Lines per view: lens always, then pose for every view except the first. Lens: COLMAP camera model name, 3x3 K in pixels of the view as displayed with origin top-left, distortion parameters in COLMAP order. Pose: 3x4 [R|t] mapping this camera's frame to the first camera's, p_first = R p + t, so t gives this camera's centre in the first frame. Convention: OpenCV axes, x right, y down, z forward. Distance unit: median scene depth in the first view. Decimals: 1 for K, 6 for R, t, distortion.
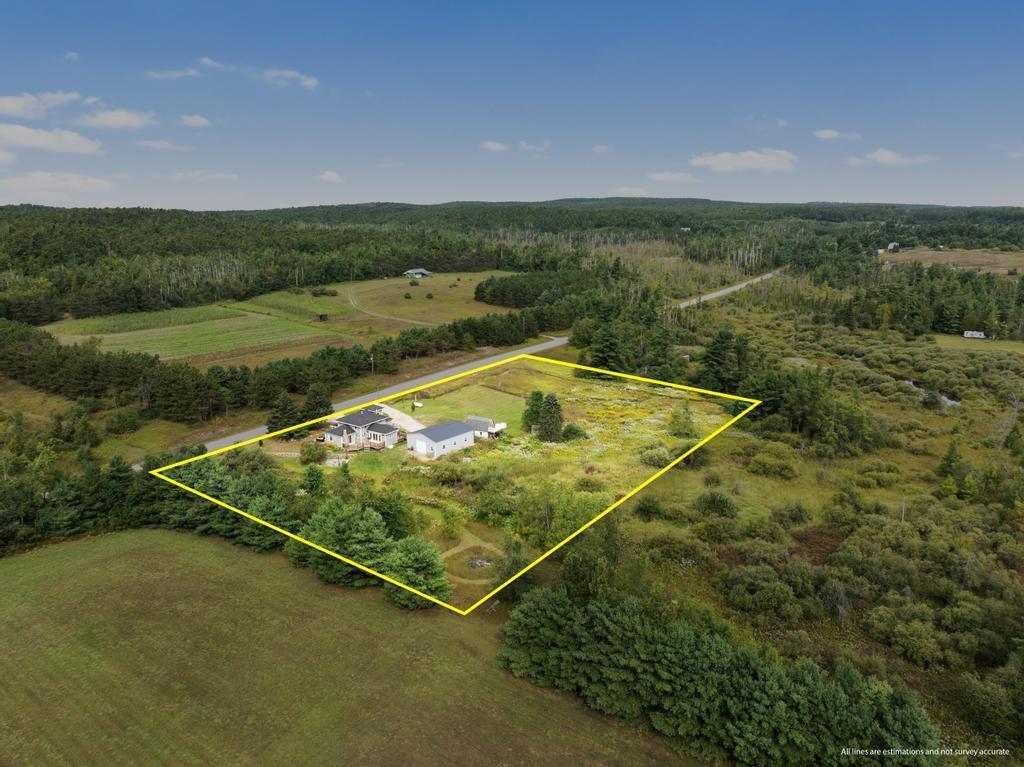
lens RADIAL K [[723.2, 0, 512.0], [0, 723.2, 383.5], [0, 0, 1]] dist [-0.036108, -0.001276]
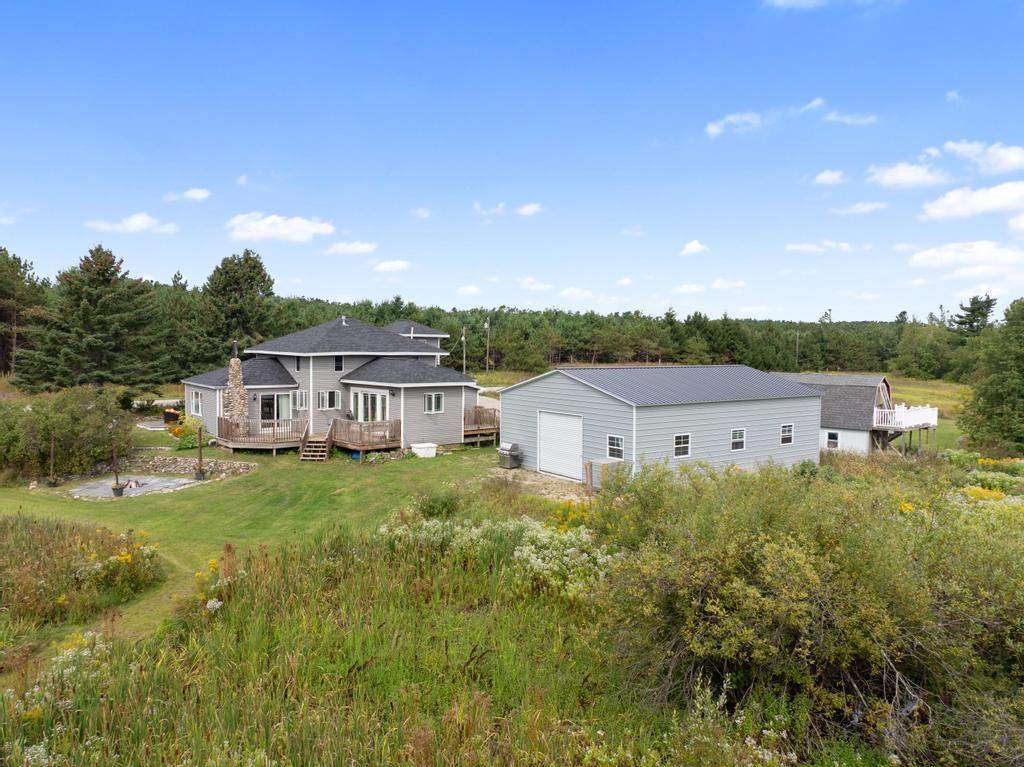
lens RADIAL K [[723.2, 0, 512.0], [0, 723.2, 383.5], [0, 0, 1]] dist [-0.036108, -0.001276]
pose [[0.965344, 0.021344, -0.260107, -0.087564], [-0.070226, 0.981134, -0.180123, 0.106656], [0.251355, 0.192147, 0.948631, 0.807608]]
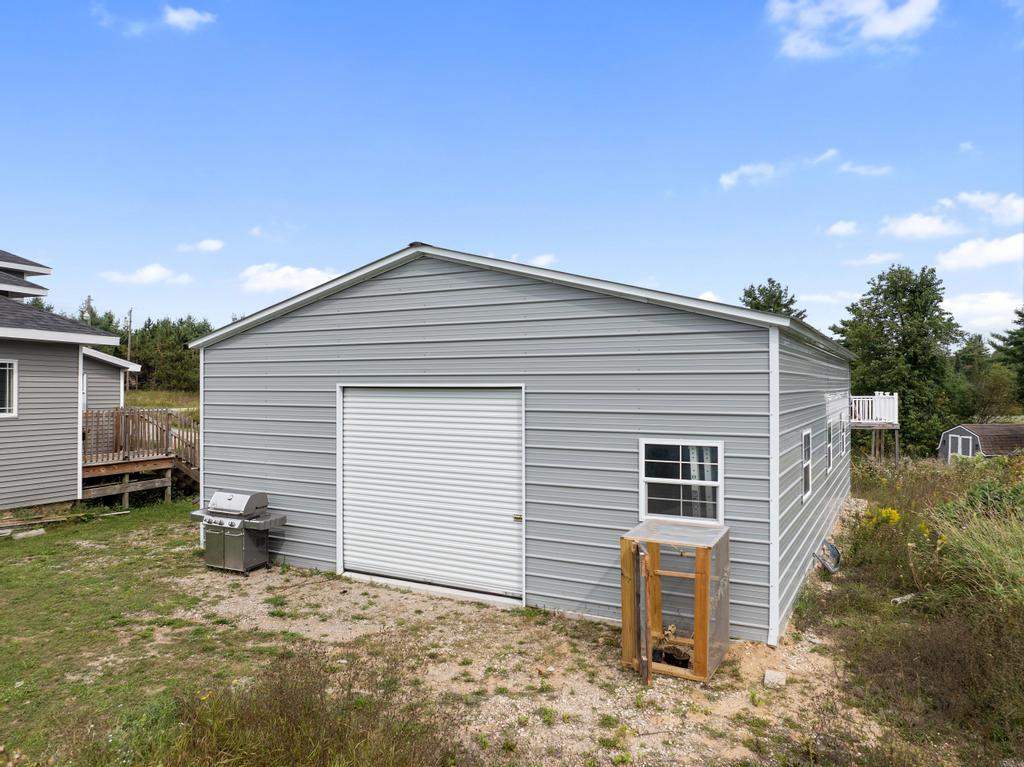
lens RADIAL K [[723.2, 0, 512.0], [0, 723.2, 383.5], [0, 0, 1]] dist [-0.036108, -0.001276]
pose [[0.979534, 0.003829, 0.201240, -0.130063], [0.044750, 0.970652, -0.236288, 0.093370], [-0.196239, 0.240458, 0.950616, 0.935112]]
